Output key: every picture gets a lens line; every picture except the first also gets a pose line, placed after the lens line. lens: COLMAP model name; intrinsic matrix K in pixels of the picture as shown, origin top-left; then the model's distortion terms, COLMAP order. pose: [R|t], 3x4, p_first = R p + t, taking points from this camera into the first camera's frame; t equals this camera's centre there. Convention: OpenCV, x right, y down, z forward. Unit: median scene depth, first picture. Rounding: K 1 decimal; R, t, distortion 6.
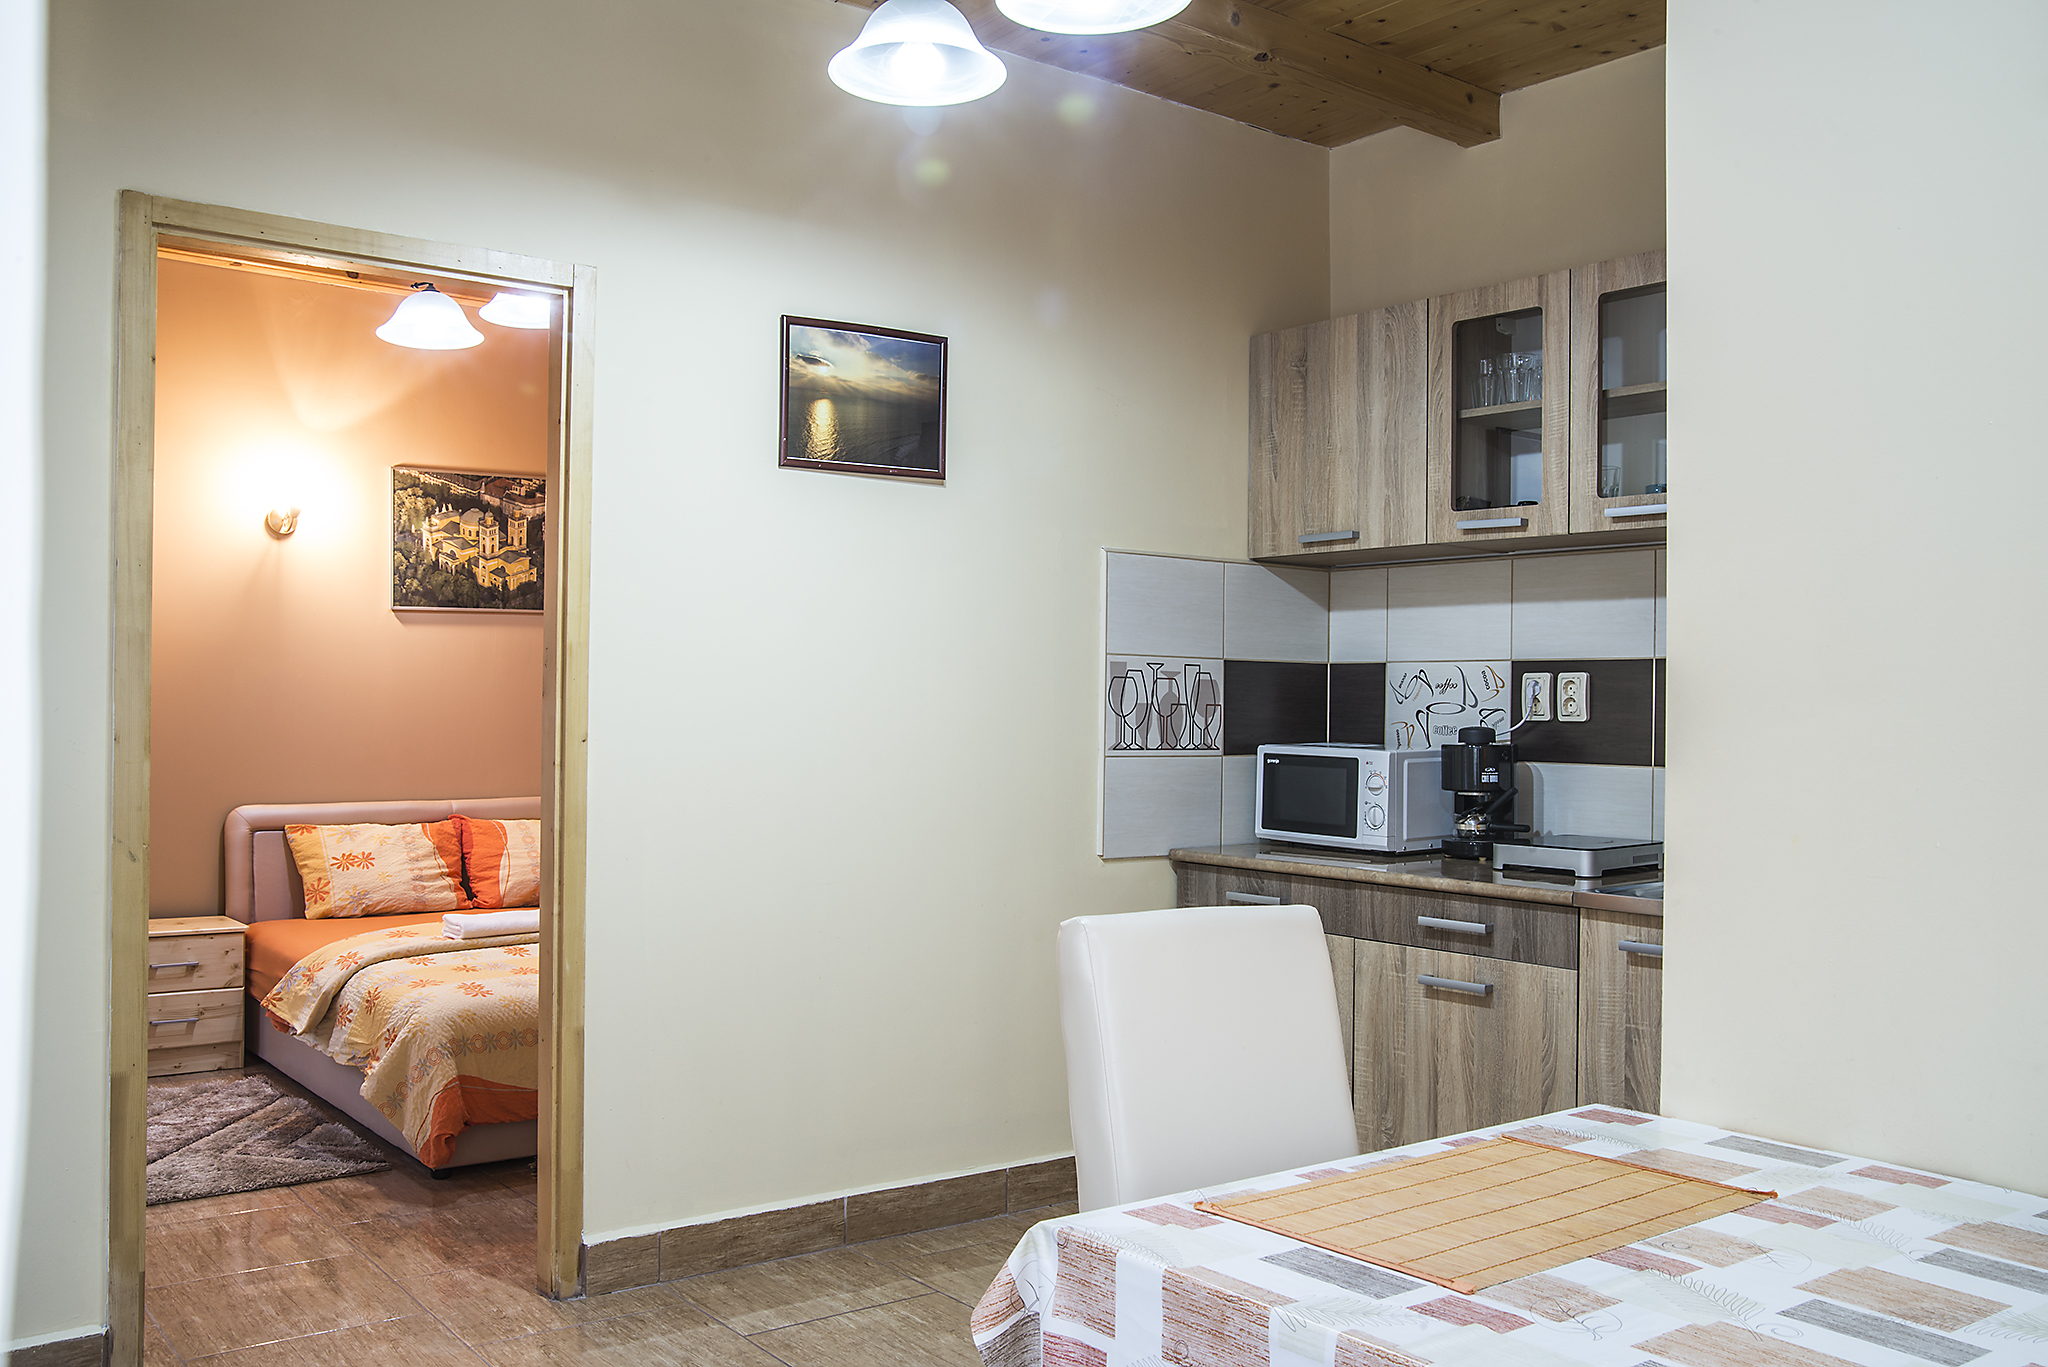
lens RADIAL K [[1788.5, 0, 1024.0], [0, 1788.5, 683.5], [0, 0, 1]] dist [-0.113821, 0.181969]
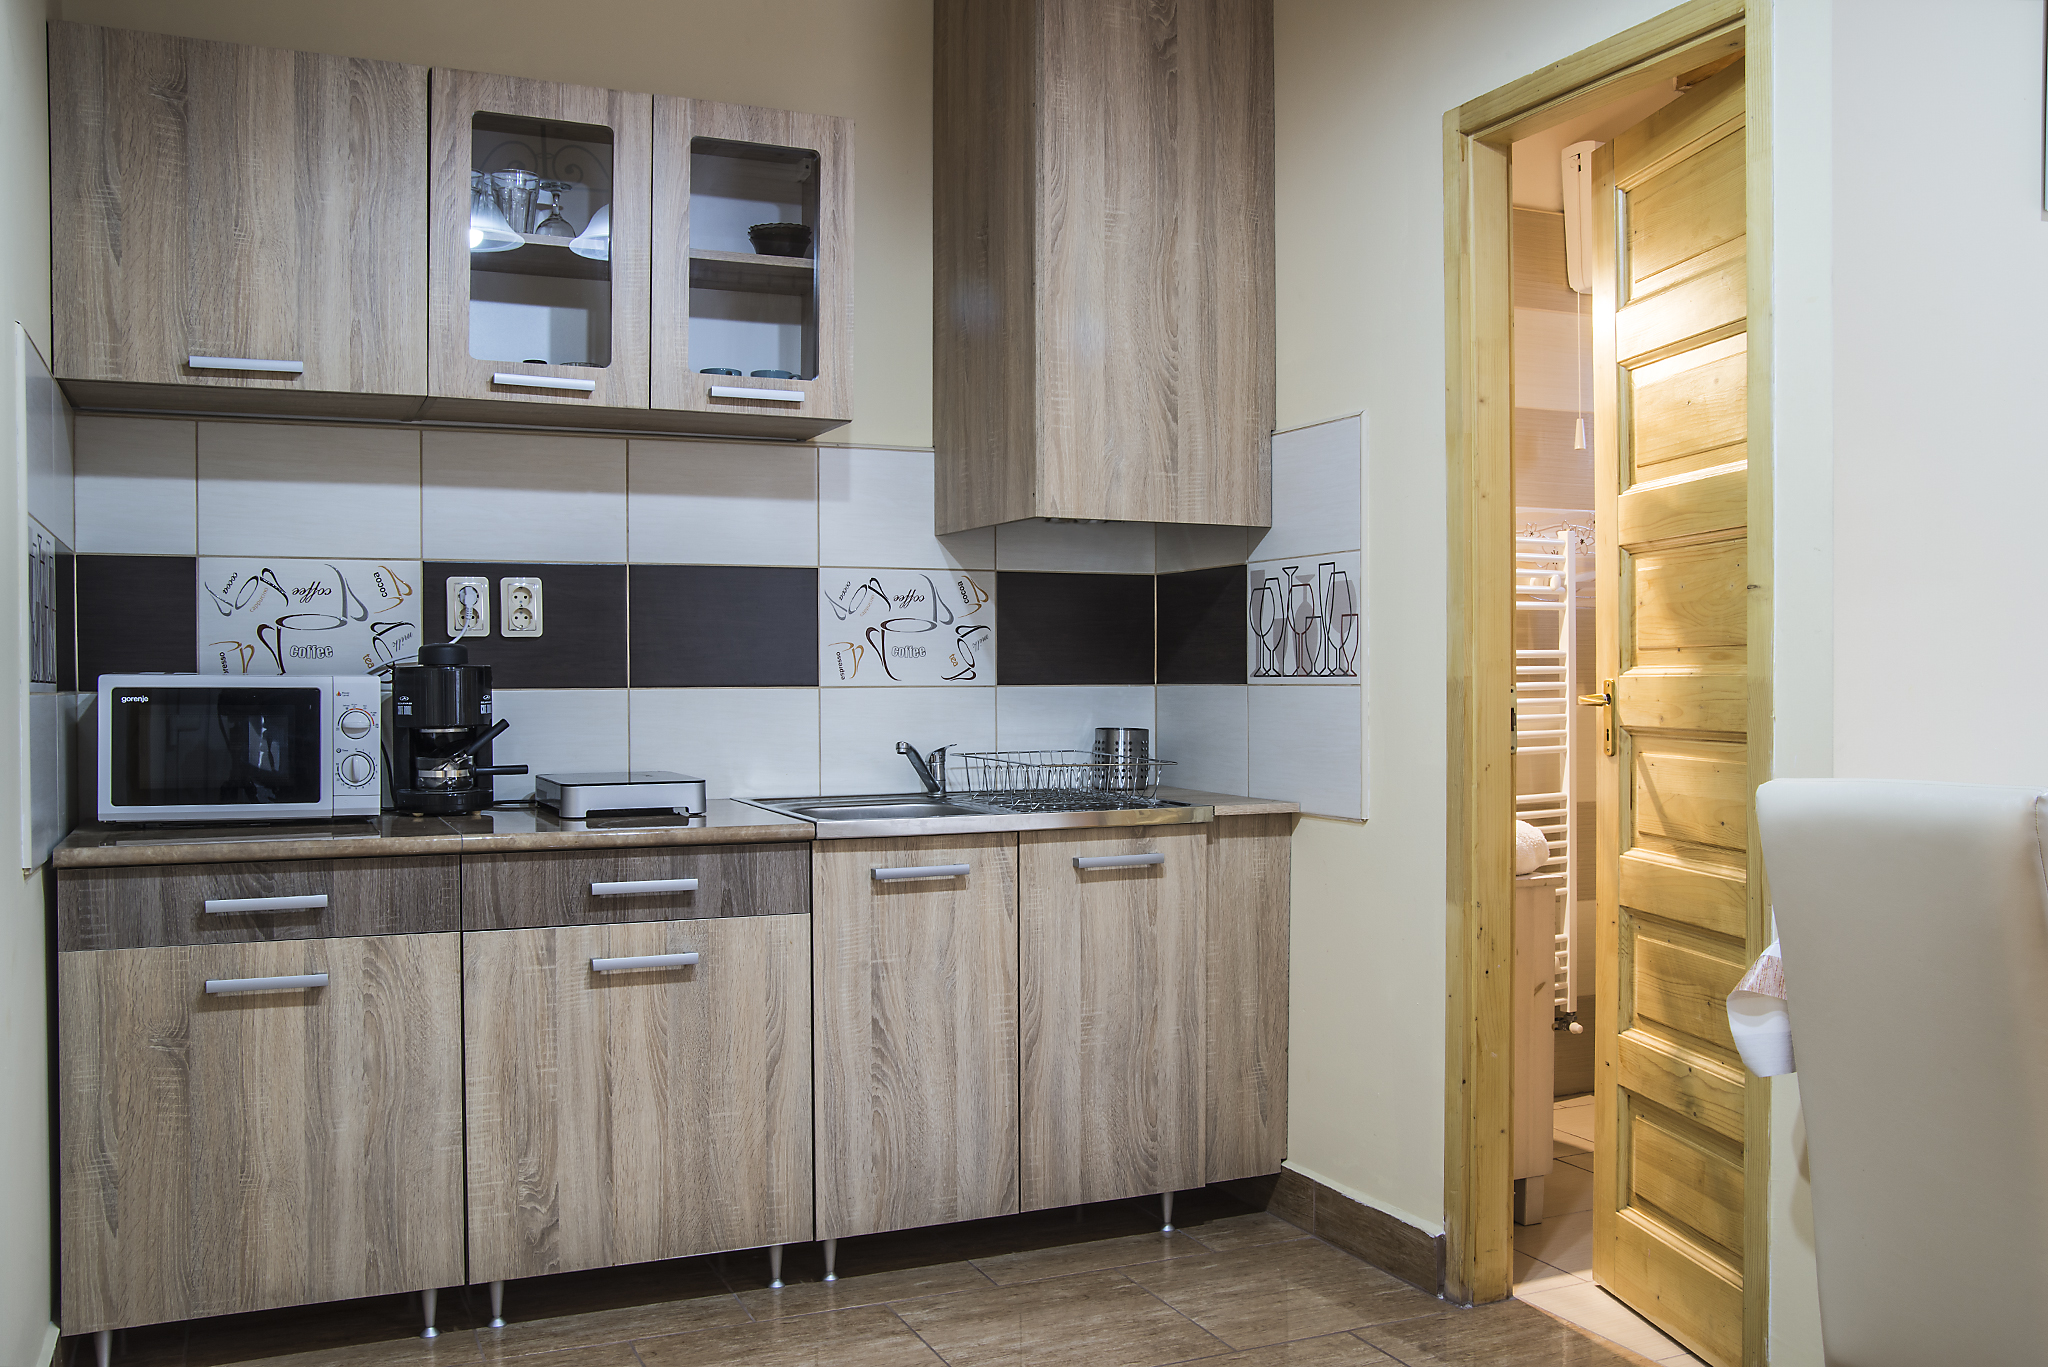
lens RADIAL K [[1788.5, 0, 1024.0], [0, 1788.5, 683.5], [0, 0, 1]] dist [-0.113821, 0.181969]
pose [[0.237219, -0.015999, 0.971324, -0.430255], [-0.001859, 0.999855, 0.016923, 0.028314], [-0.971454, -0.005821, 0.237155, 0.575573]]
